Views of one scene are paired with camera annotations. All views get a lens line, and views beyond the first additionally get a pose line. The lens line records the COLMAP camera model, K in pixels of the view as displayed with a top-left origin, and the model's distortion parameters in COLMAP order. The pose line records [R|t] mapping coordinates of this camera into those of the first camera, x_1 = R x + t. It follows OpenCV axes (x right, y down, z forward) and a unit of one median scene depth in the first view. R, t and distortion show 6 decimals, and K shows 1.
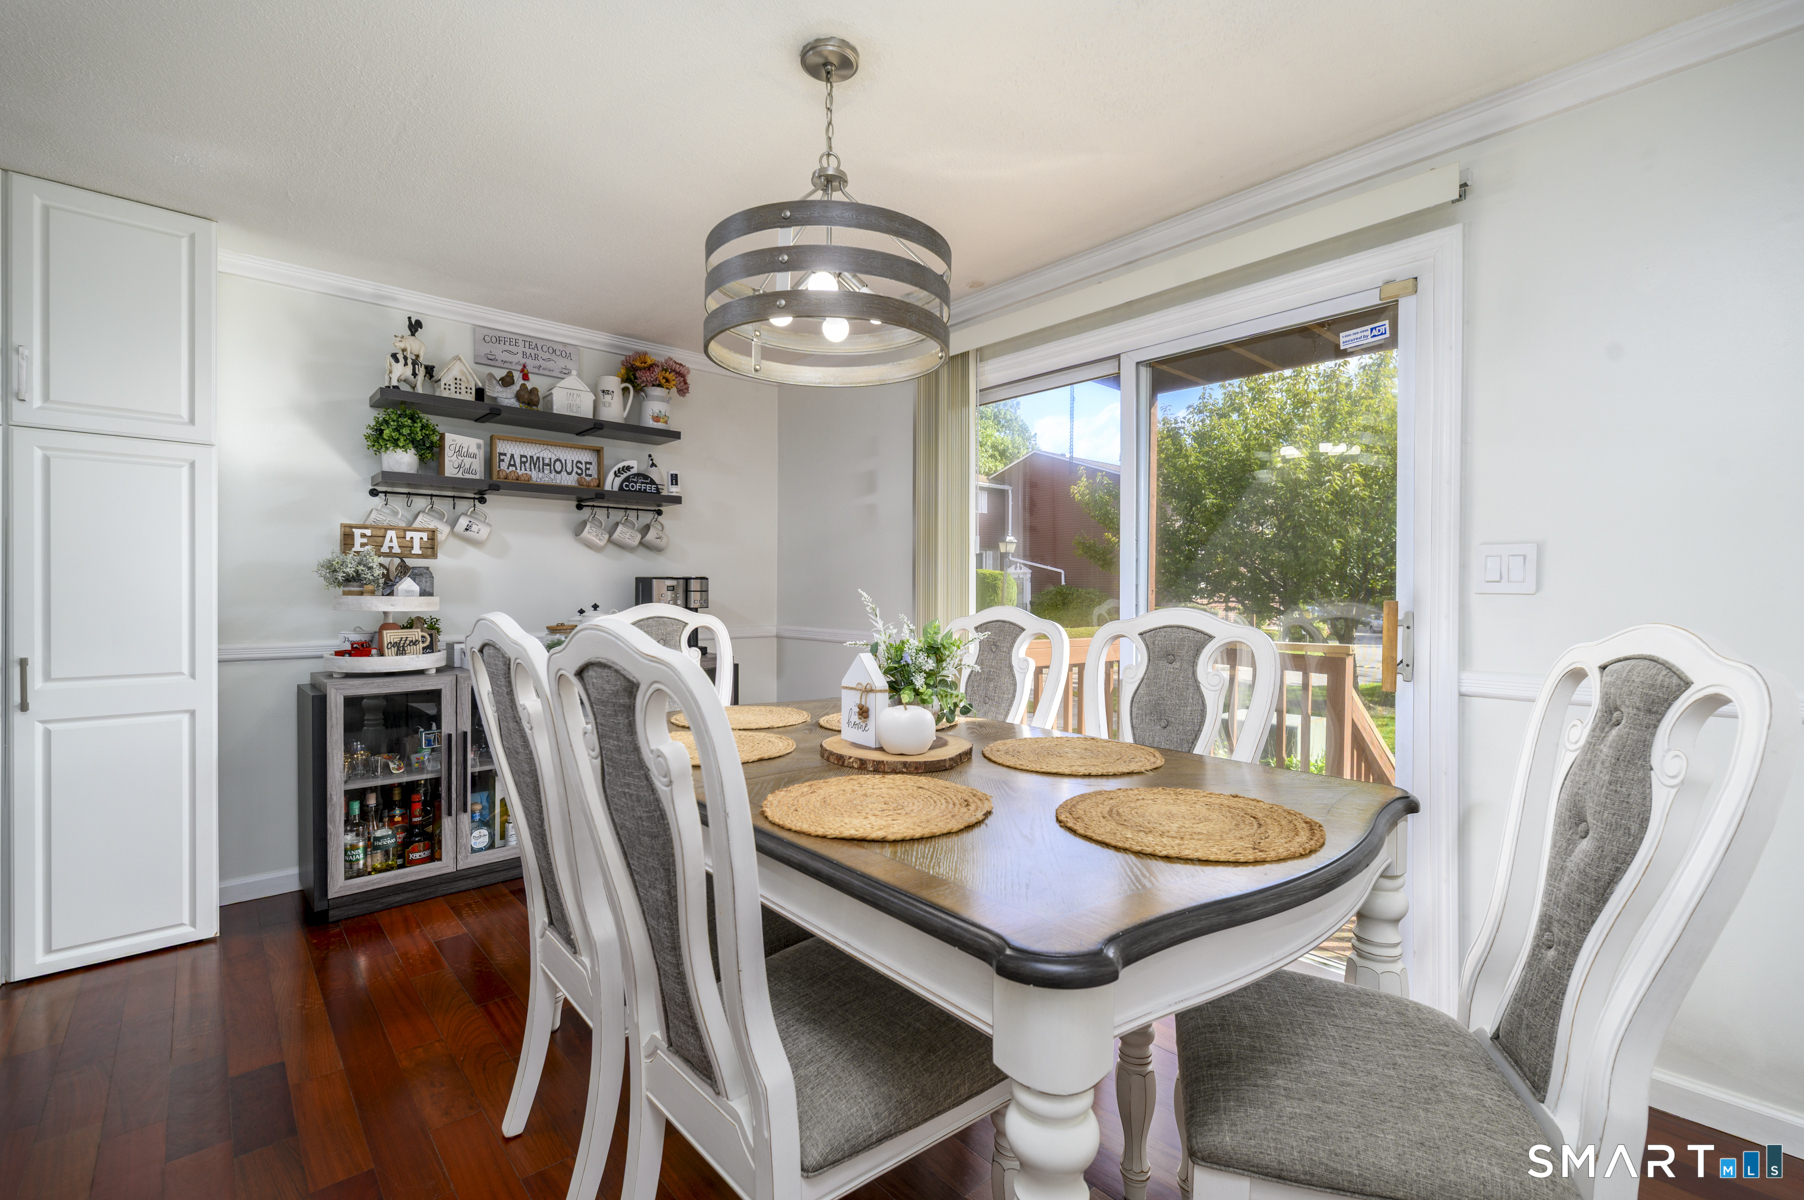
lens RADIAL K [[795.3, 0, 893.7], [0, 795.3, 605.9], [0, 0, 1]] dist [0.000582, -0.001070]
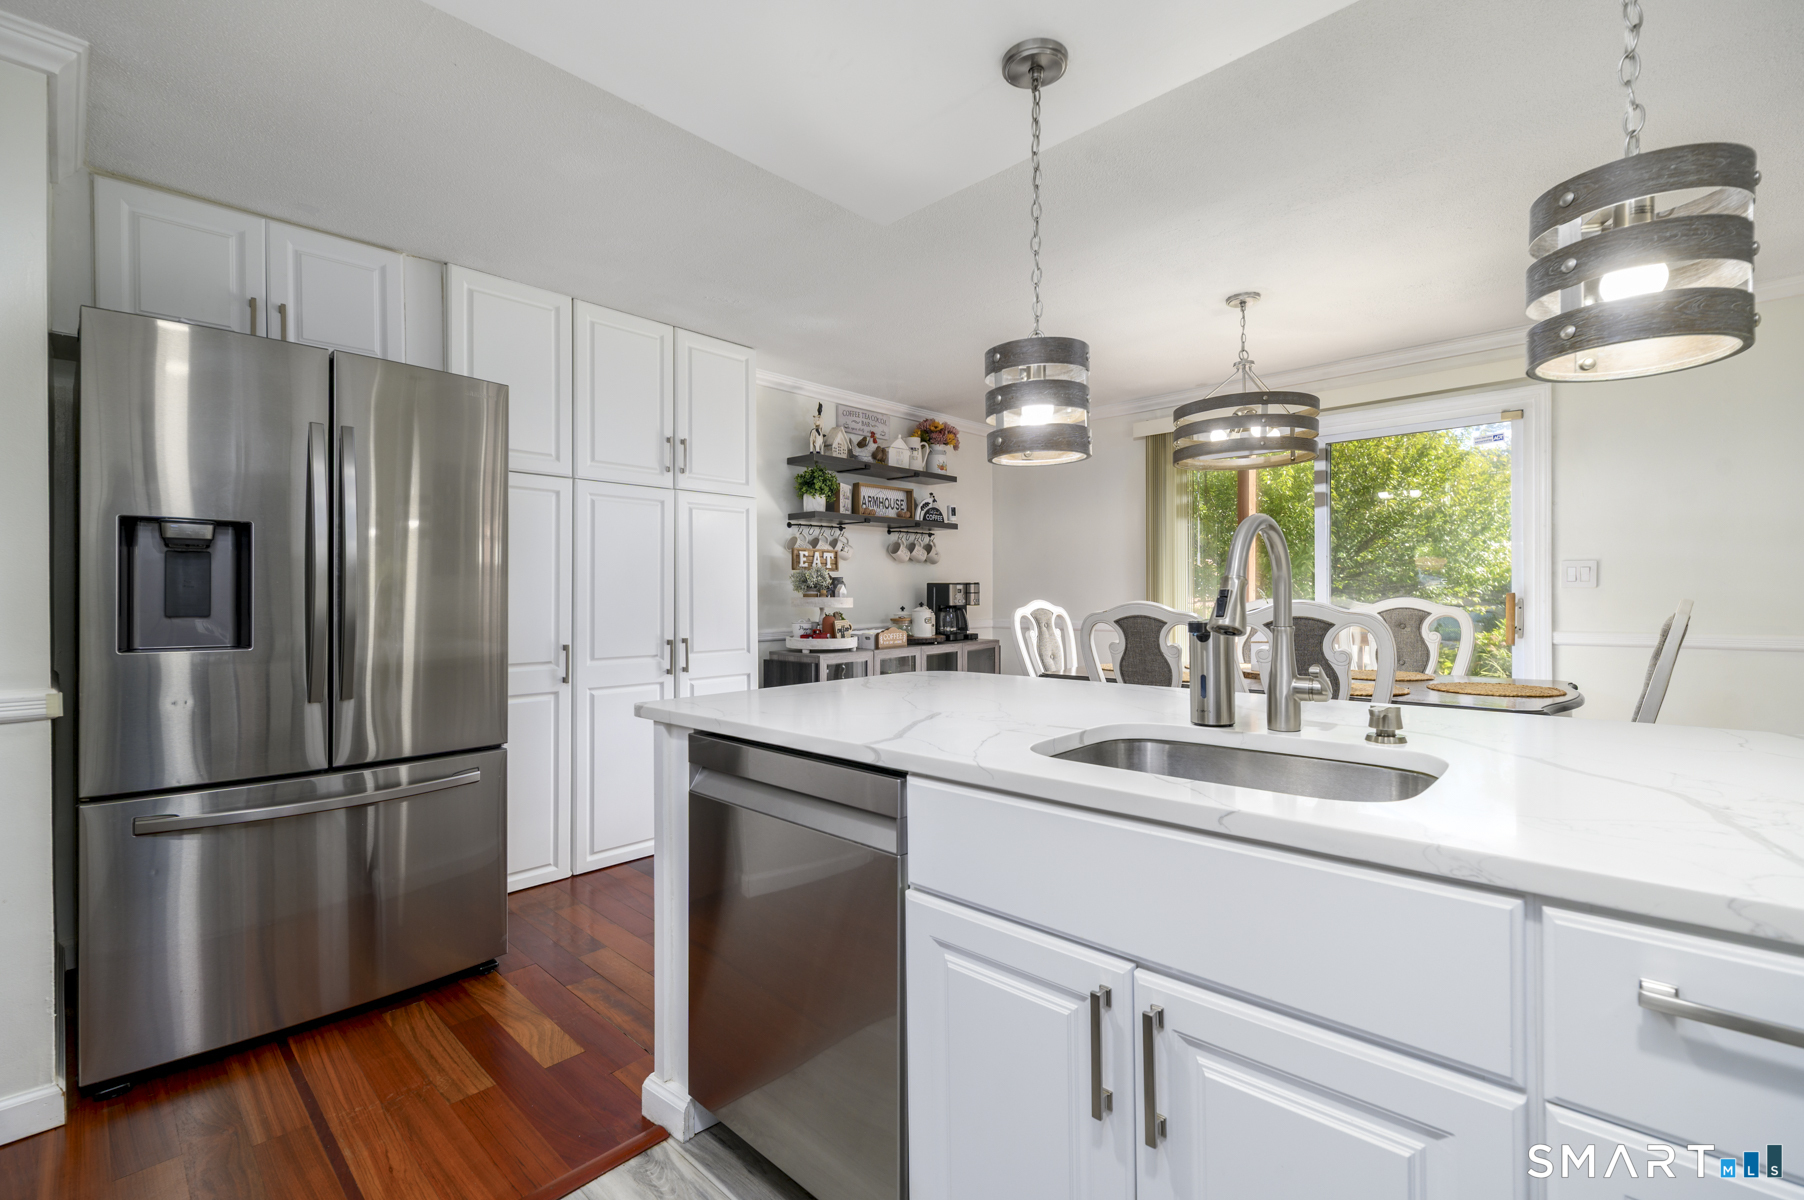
lens RADIAL K [[795.3, 0, 894.7], [0, 795.3, 590.3], [0, 0, 1]] dist [0.000582, -0.001070]
pose [[0.995892, -0.010021, 0.089996, -0.558324], [0.012006, 0.999696, -0.021551, 0.005995], [-0.089753, 0.022543, 0.995709, -0.392764]]
